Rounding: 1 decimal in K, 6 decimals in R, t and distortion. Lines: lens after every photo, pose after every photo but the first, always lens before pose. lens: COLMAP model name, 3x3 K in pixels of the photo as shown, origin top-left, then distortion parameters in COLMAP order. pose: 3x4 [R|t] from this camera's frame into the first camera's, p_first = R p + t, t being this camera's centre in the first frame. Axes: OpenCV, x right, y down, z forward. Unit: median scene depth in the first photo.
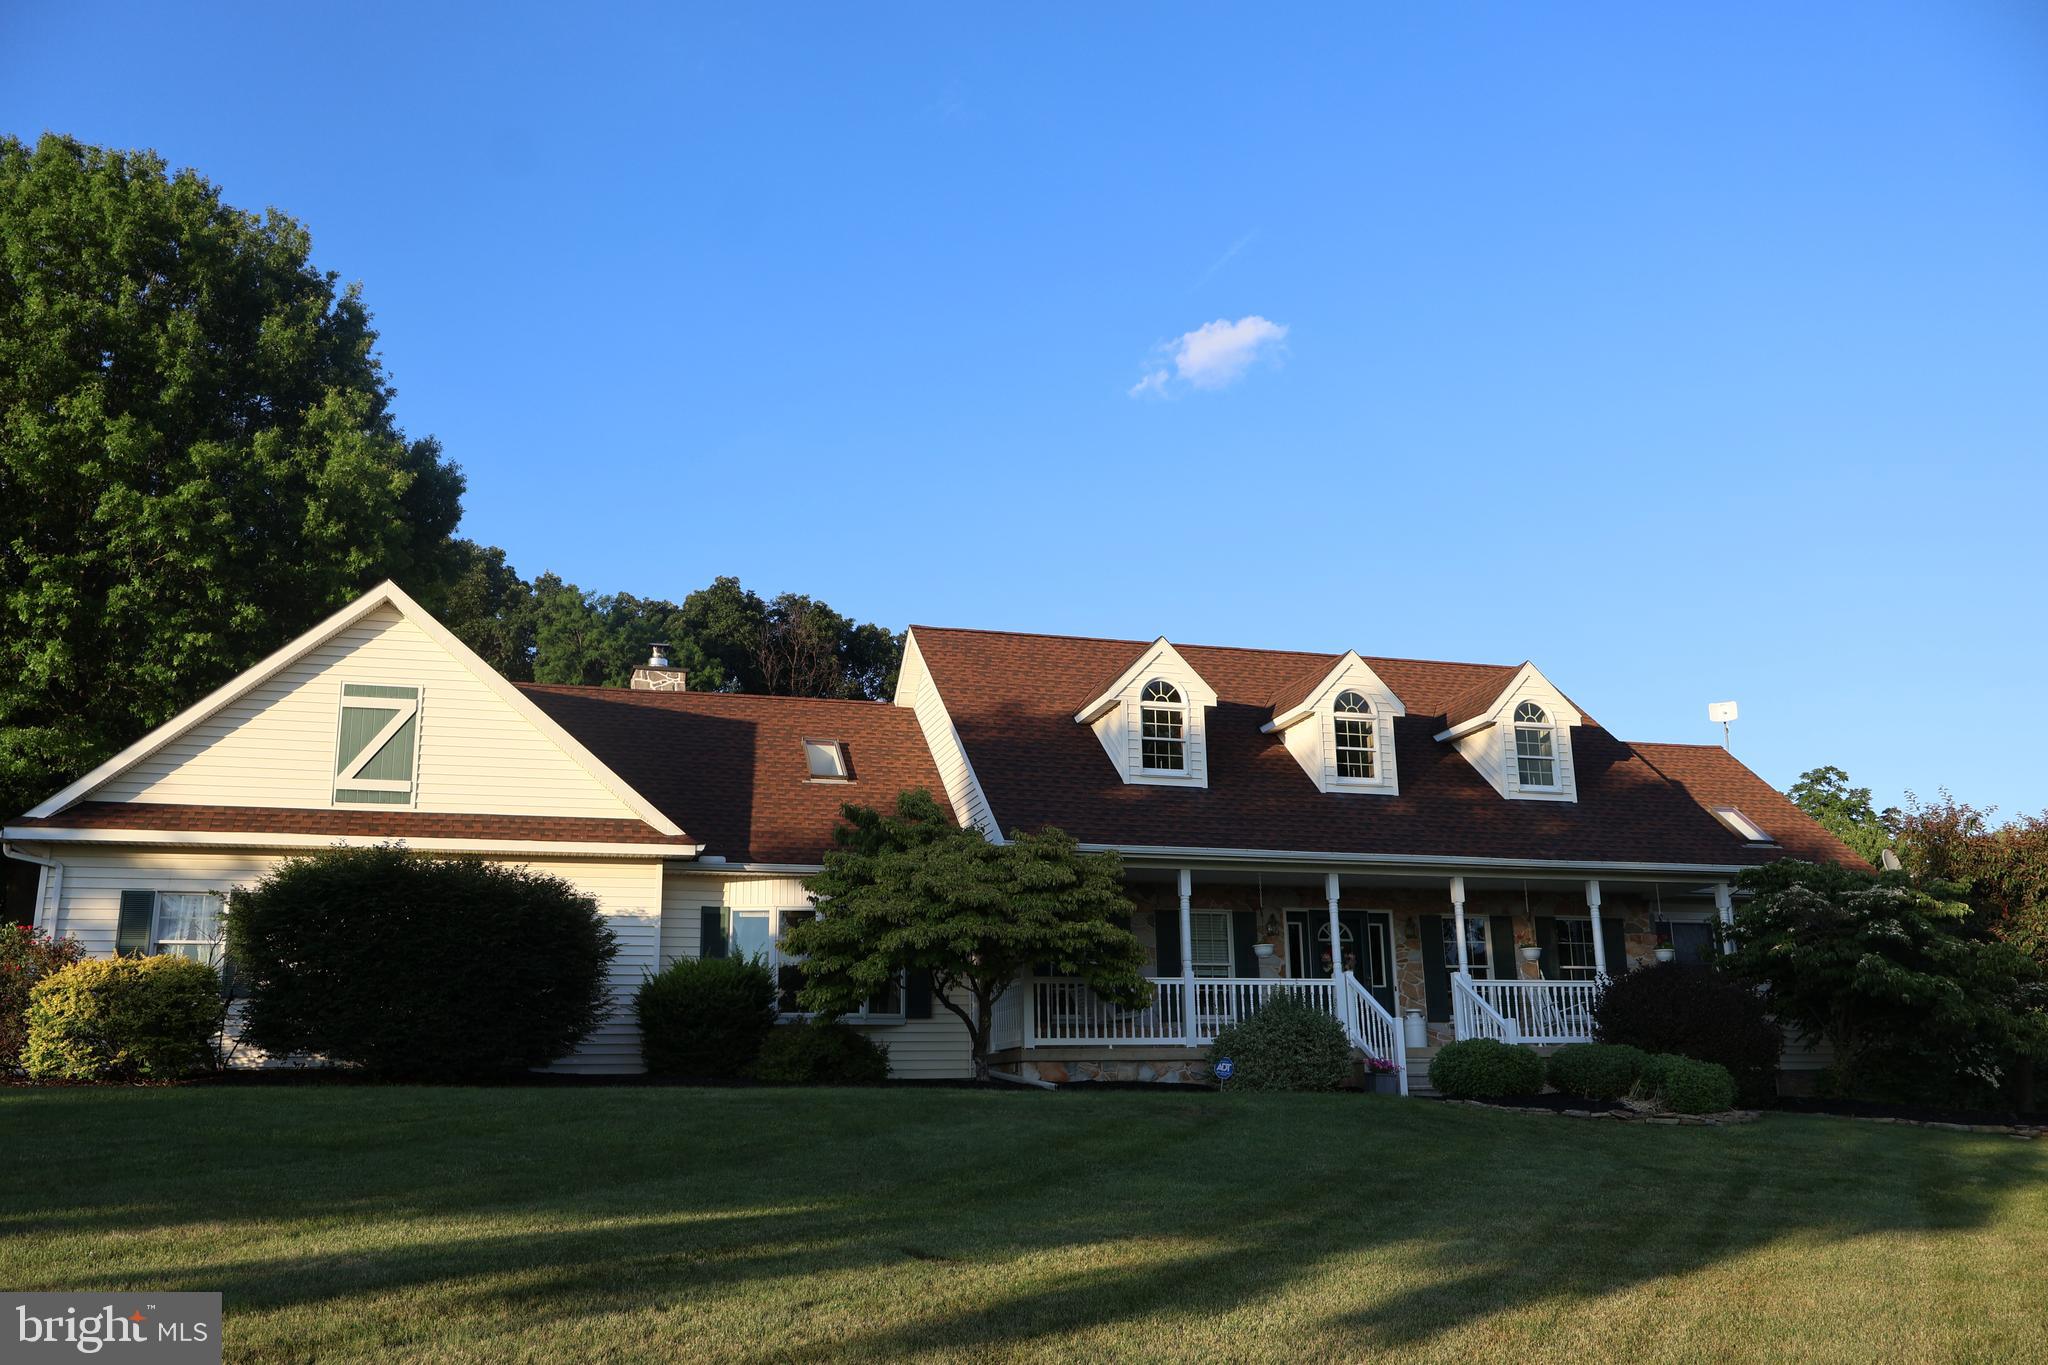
lens RADIAL K [[1715.0, 0, 1027.2], [0, 1715.0, 674.2], [0, 0, 1]] dist [0.005165, -0.011929]
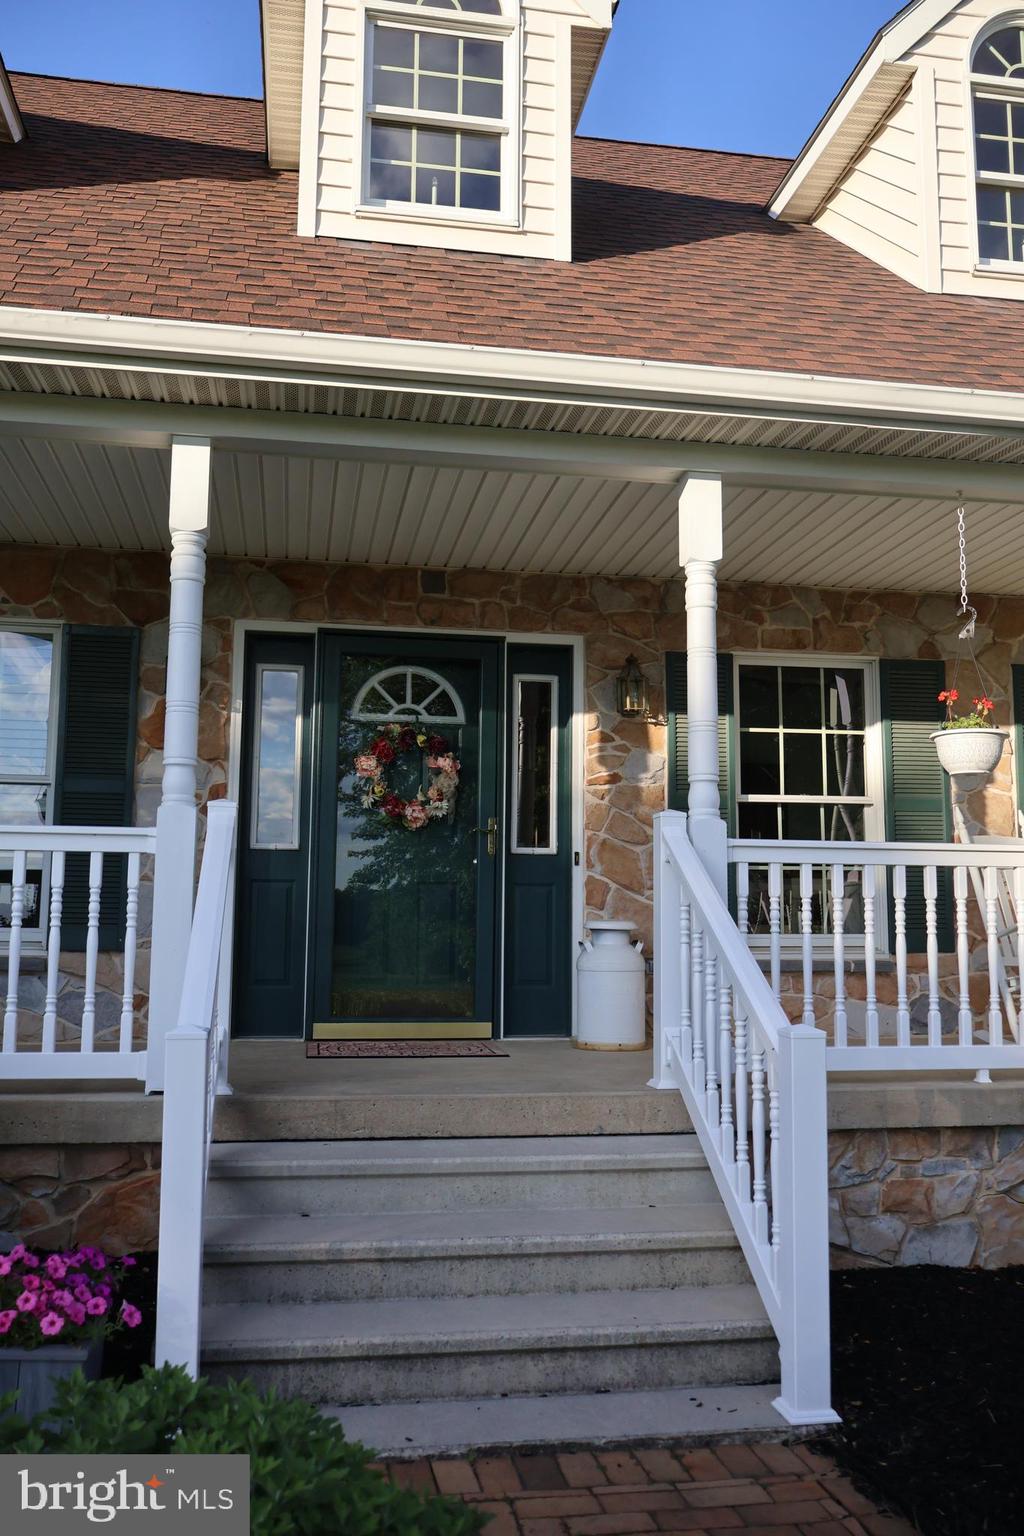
lens RADIAL K [[1286.2, 0, 507.4], [0, 1286.2, 764.9], [0, 0, 1]] dist [0.005165, -0.011929]
pose [[0.993437, 0.004914, -0.114279, 0.229725], [0.009889, 0.991646, 0.128611, 0.131071], [0.113956, -0.128897, 0.985089, 0.745047]]
